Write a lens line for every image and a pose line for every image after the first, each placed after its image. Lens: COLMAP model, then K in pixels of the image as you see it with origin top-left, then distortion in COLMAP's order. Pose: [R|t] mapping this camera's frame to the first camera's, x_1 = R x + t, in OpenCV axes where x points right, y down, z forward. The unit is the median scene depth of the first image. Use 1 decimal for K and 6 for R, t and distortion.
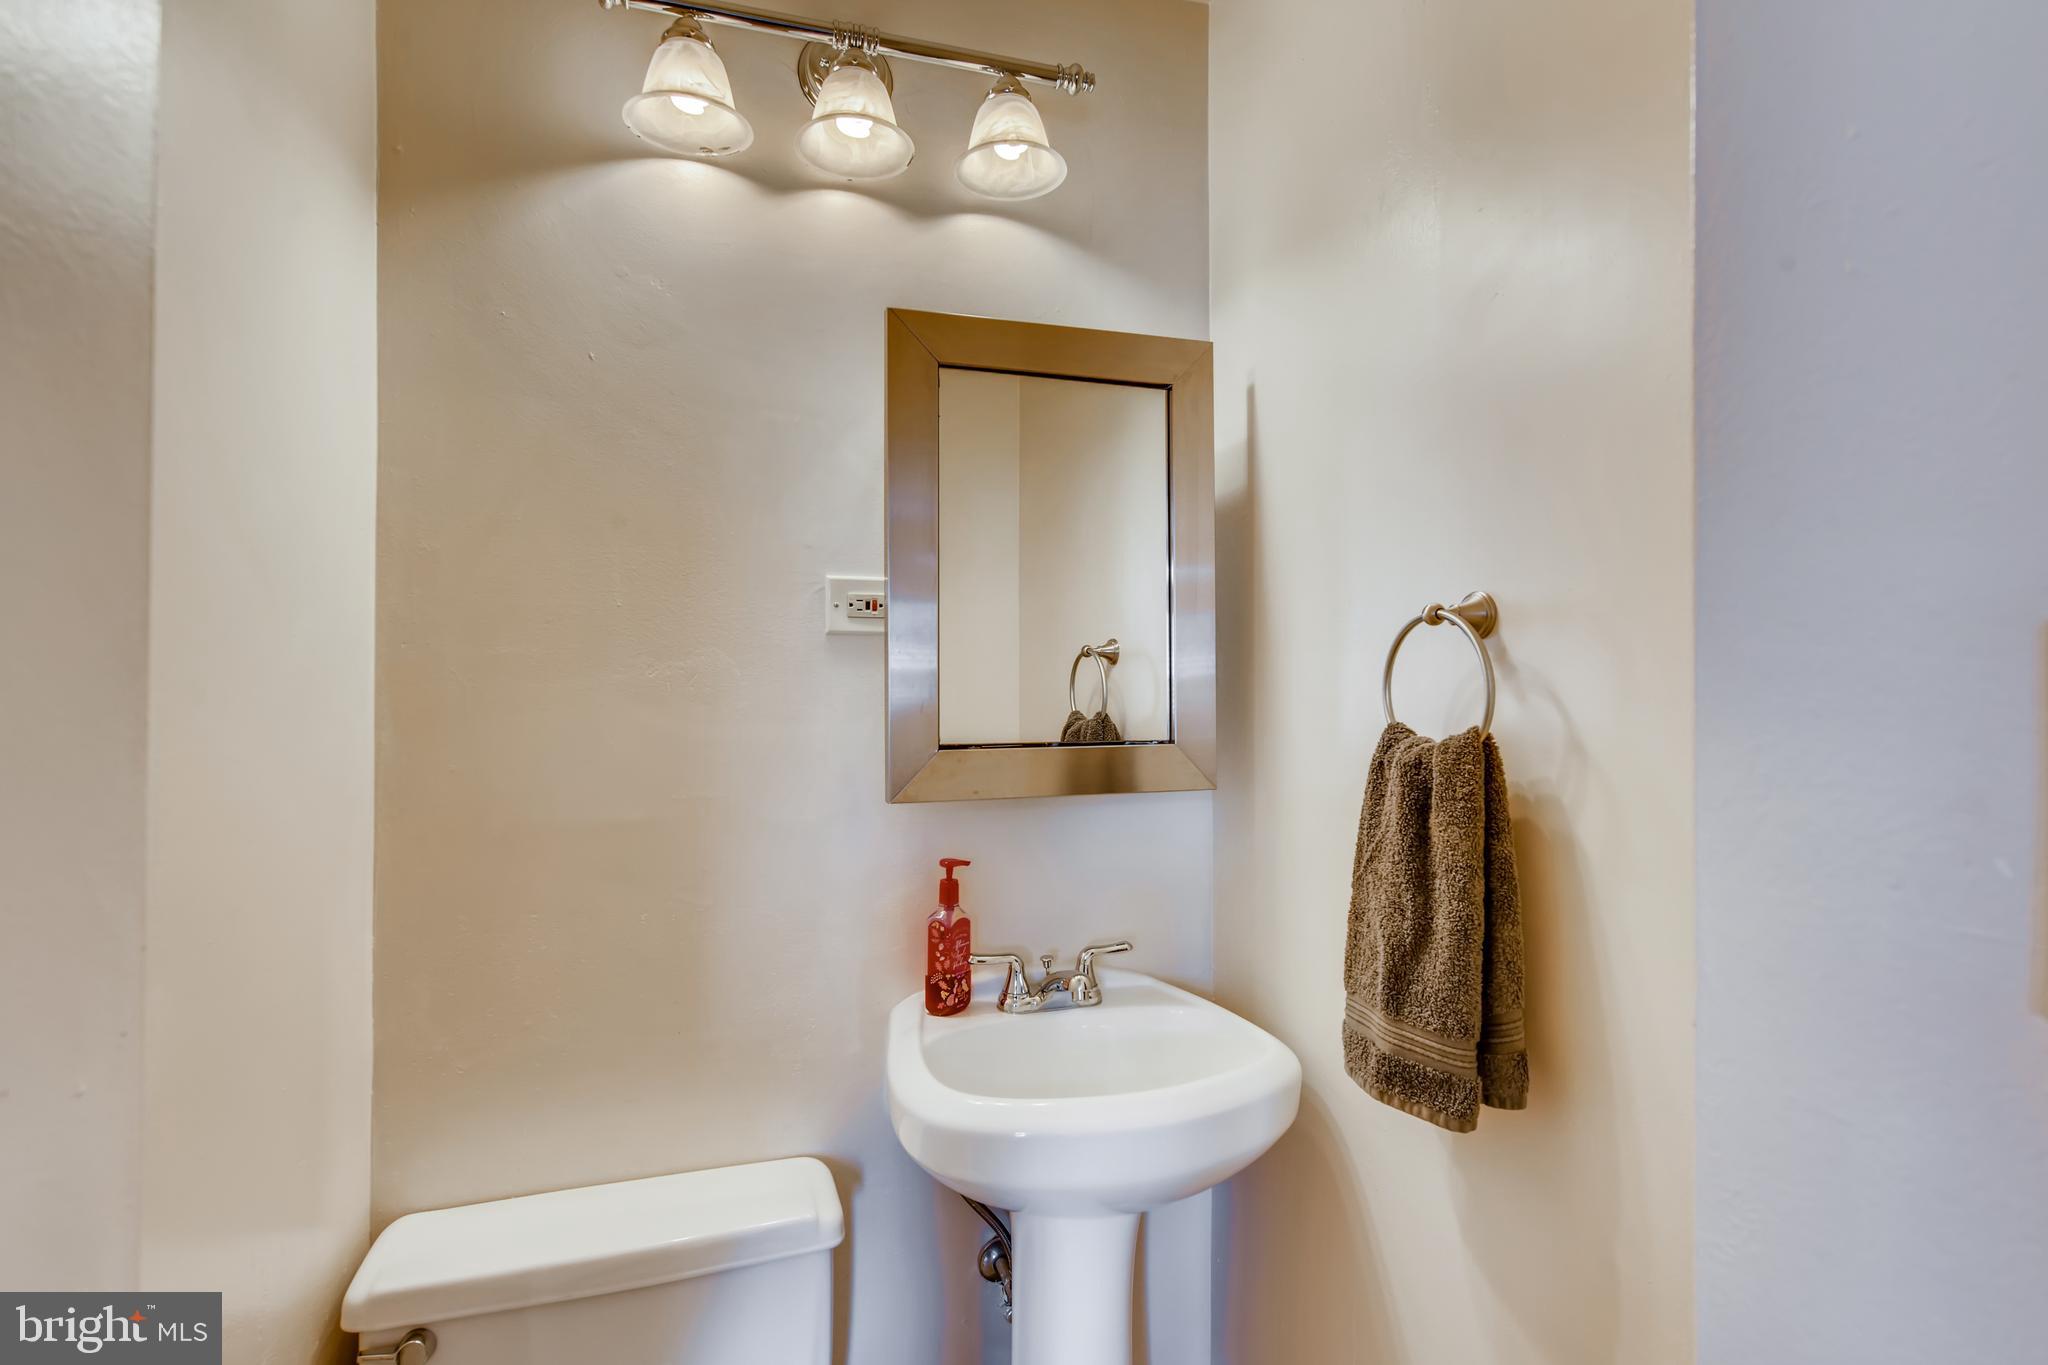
lens RADIAL K [[1037.4, 0, 1024.4], [0, 1037.4, 682.1], [0, 0, 1]] dist [-0.005006, 0.003467]
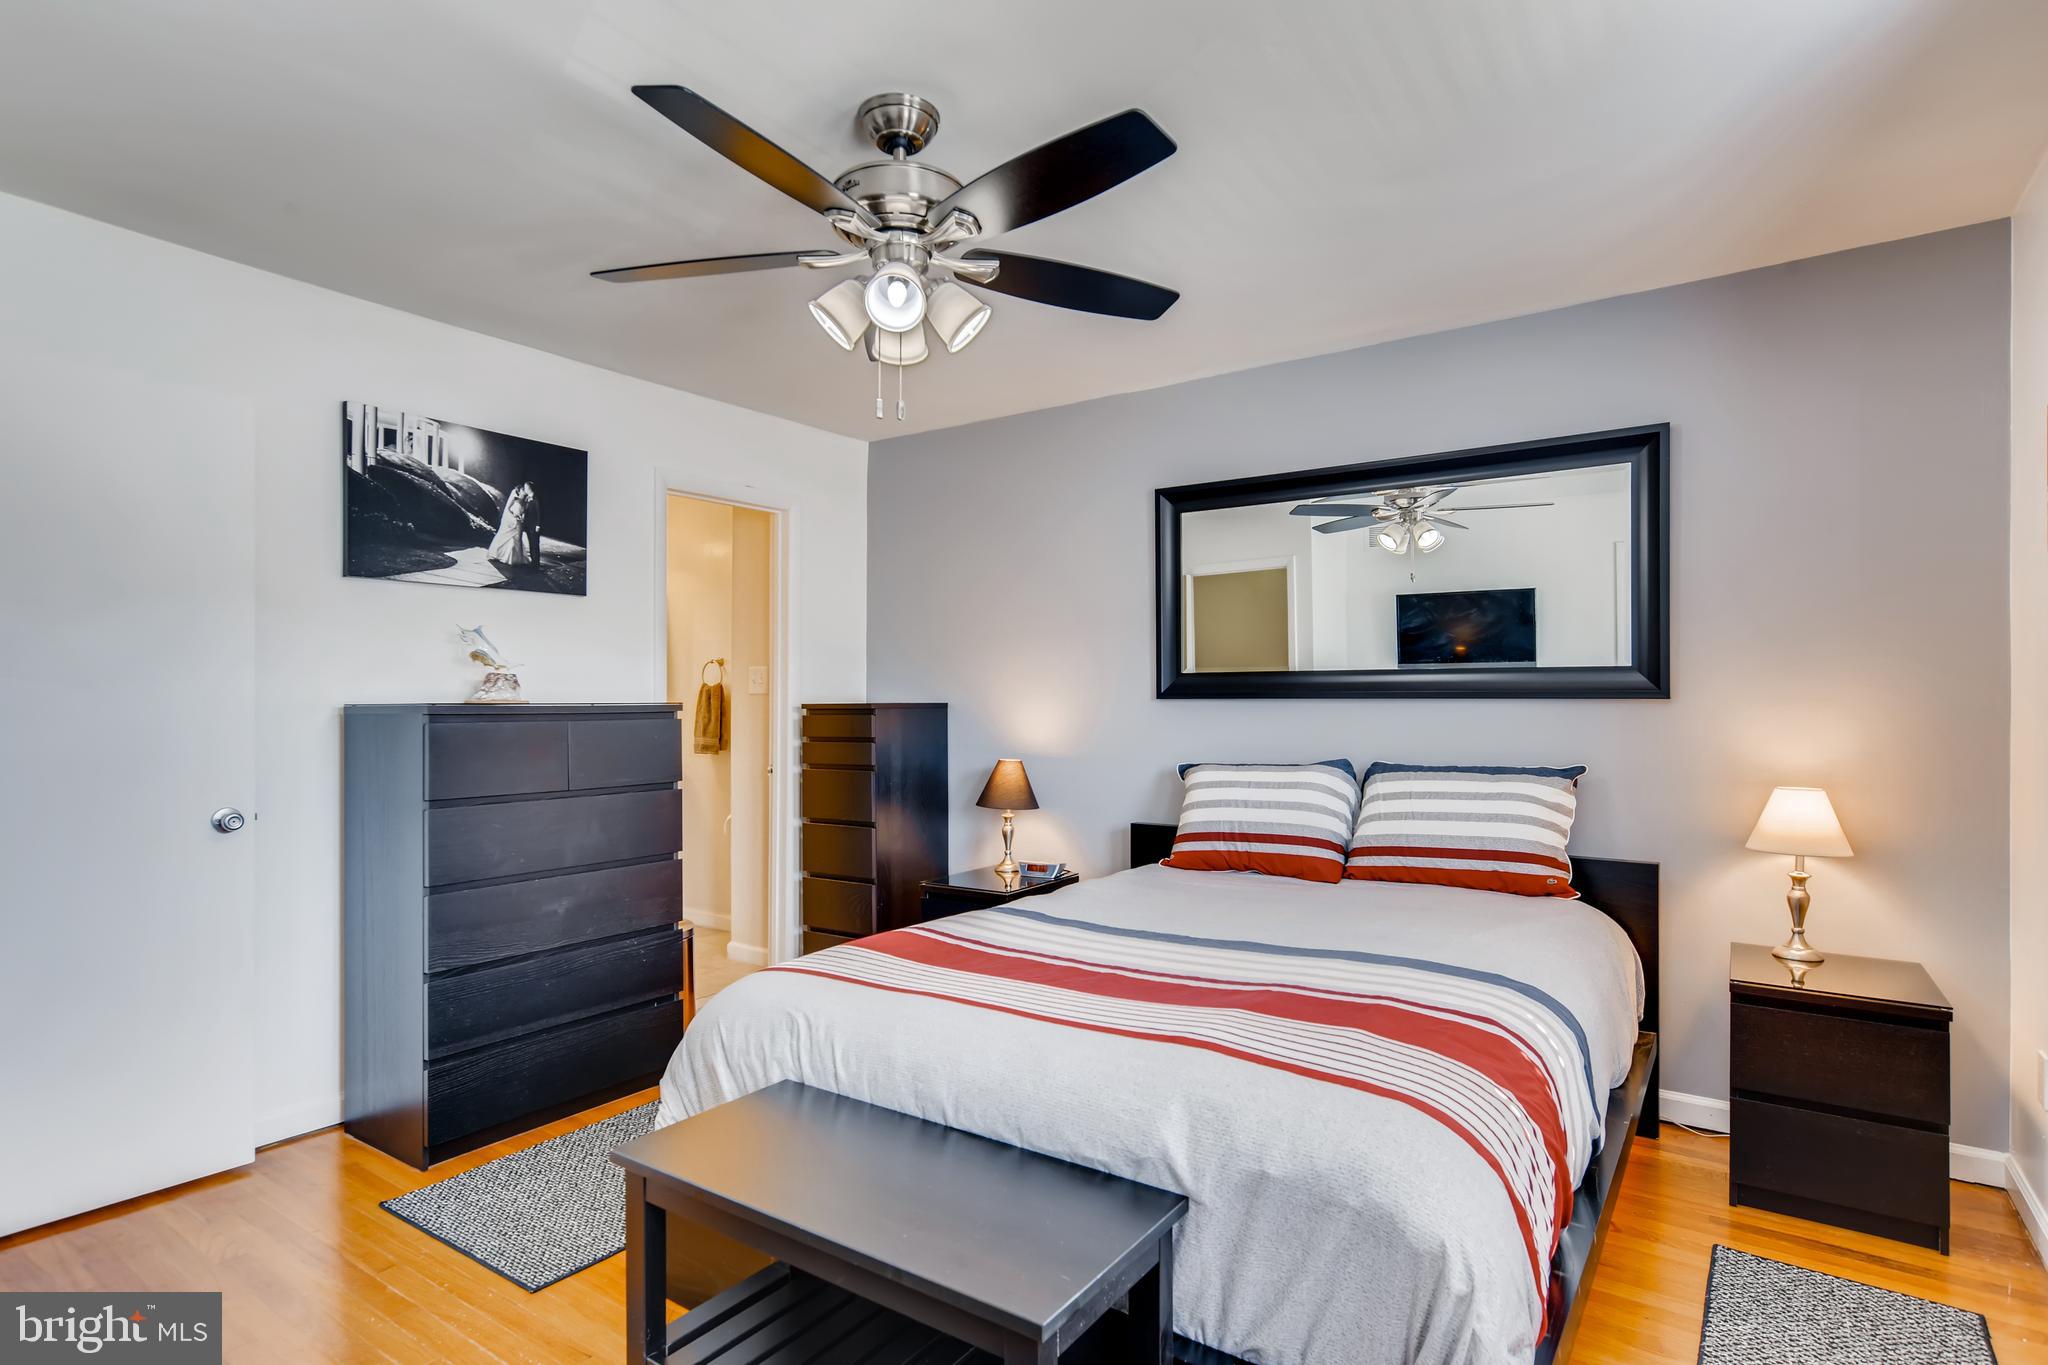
lens RADIAL K [[1037.4, 0, 1014.2], [0, 1037.4, 693.3], [0, 0, 1]] dist [-0.005006, 0.003467]
pose [[0.799169, 0.003975, 0.601093, -1.559836], [-0.000228, 0.999980, -0.006310, 0.130929], [-0.601106, 0.004906, 0.799154, -4.180445]]
